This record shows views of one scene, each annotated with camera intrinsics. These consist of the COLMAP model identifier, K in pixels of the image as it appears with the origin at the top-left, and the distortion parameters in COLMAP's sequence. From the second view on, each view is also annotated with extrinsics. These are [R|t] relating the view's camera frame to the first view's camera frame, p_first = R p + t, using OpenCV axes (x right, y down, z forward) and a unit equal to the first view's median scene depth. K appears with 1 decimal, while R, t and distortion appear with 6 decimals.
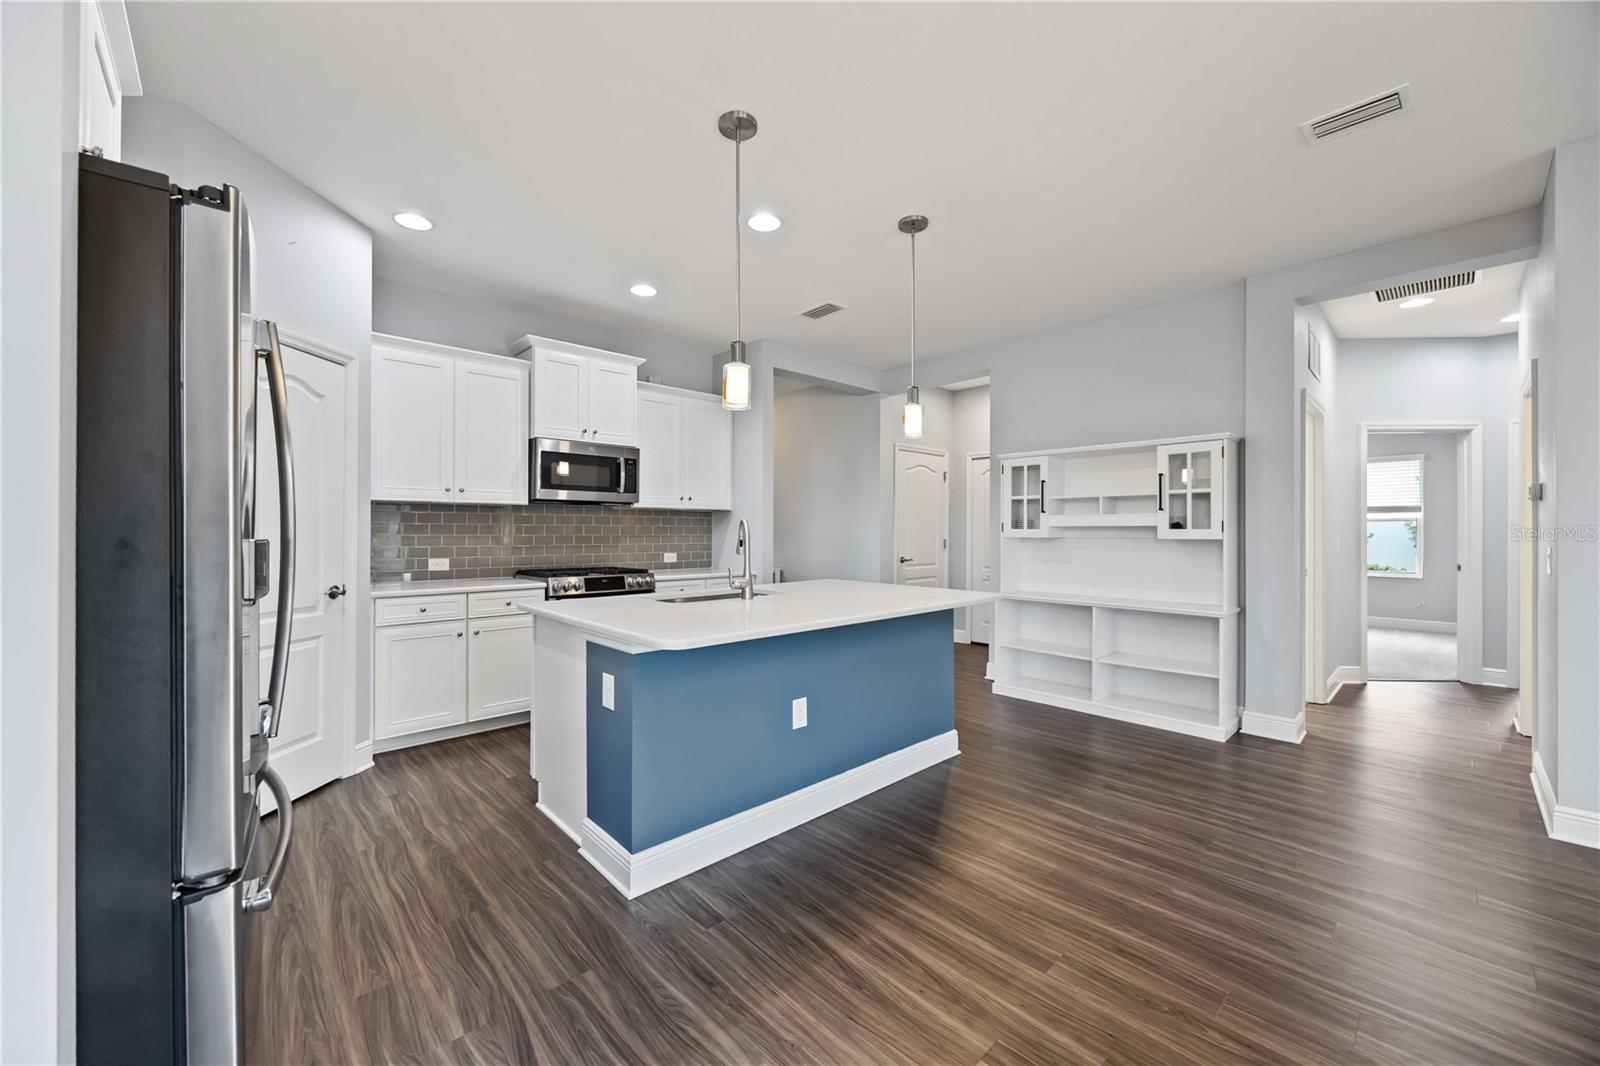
lens RADIAL K [[612.9, 0, 809.1], [0, 612.9, 528.3], [0, 0, 1]] dist [-0.000147, 0.000024]
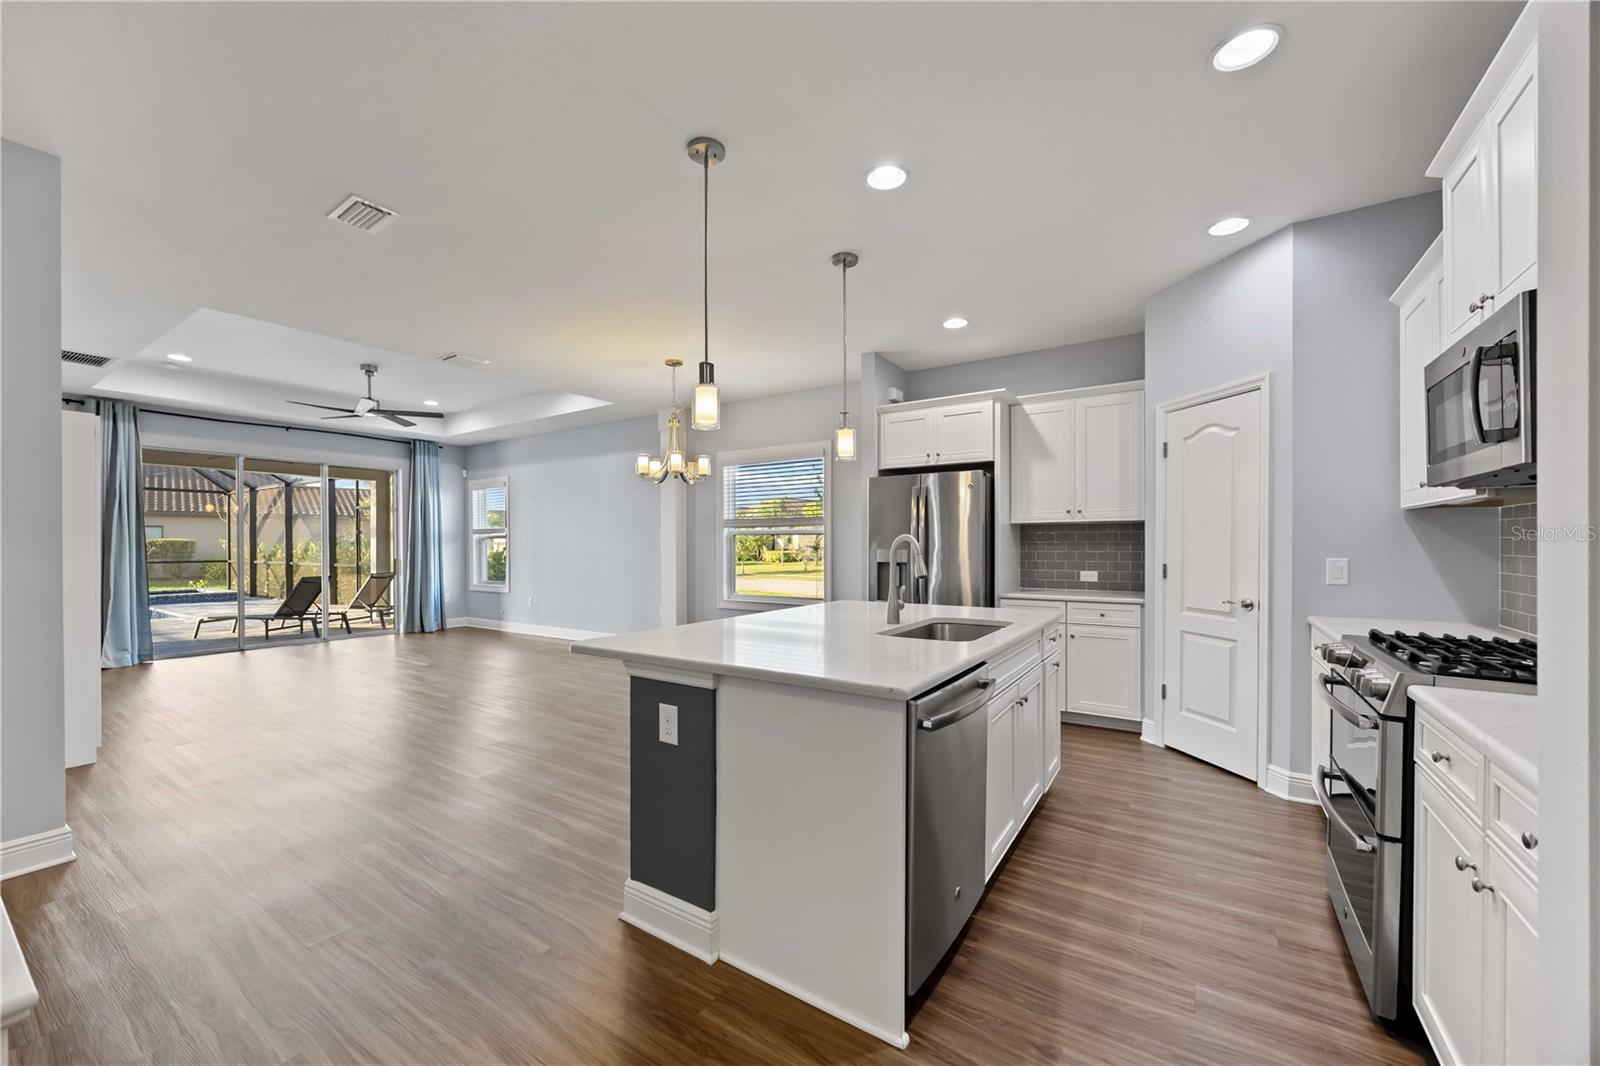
lens RADIAL K [[612.9, 0, 796.2], [0, 612.9, 546.7], [0, 0, 1]] dist [-0.000147, 0.000024]
pose [[-0.971578, 0.002498, -0.236708, 0.197641], [0.001841, 0.999994, 0.002998, -0.001812], [0.236714, 0.002477, -0.971576, 1.435173]]
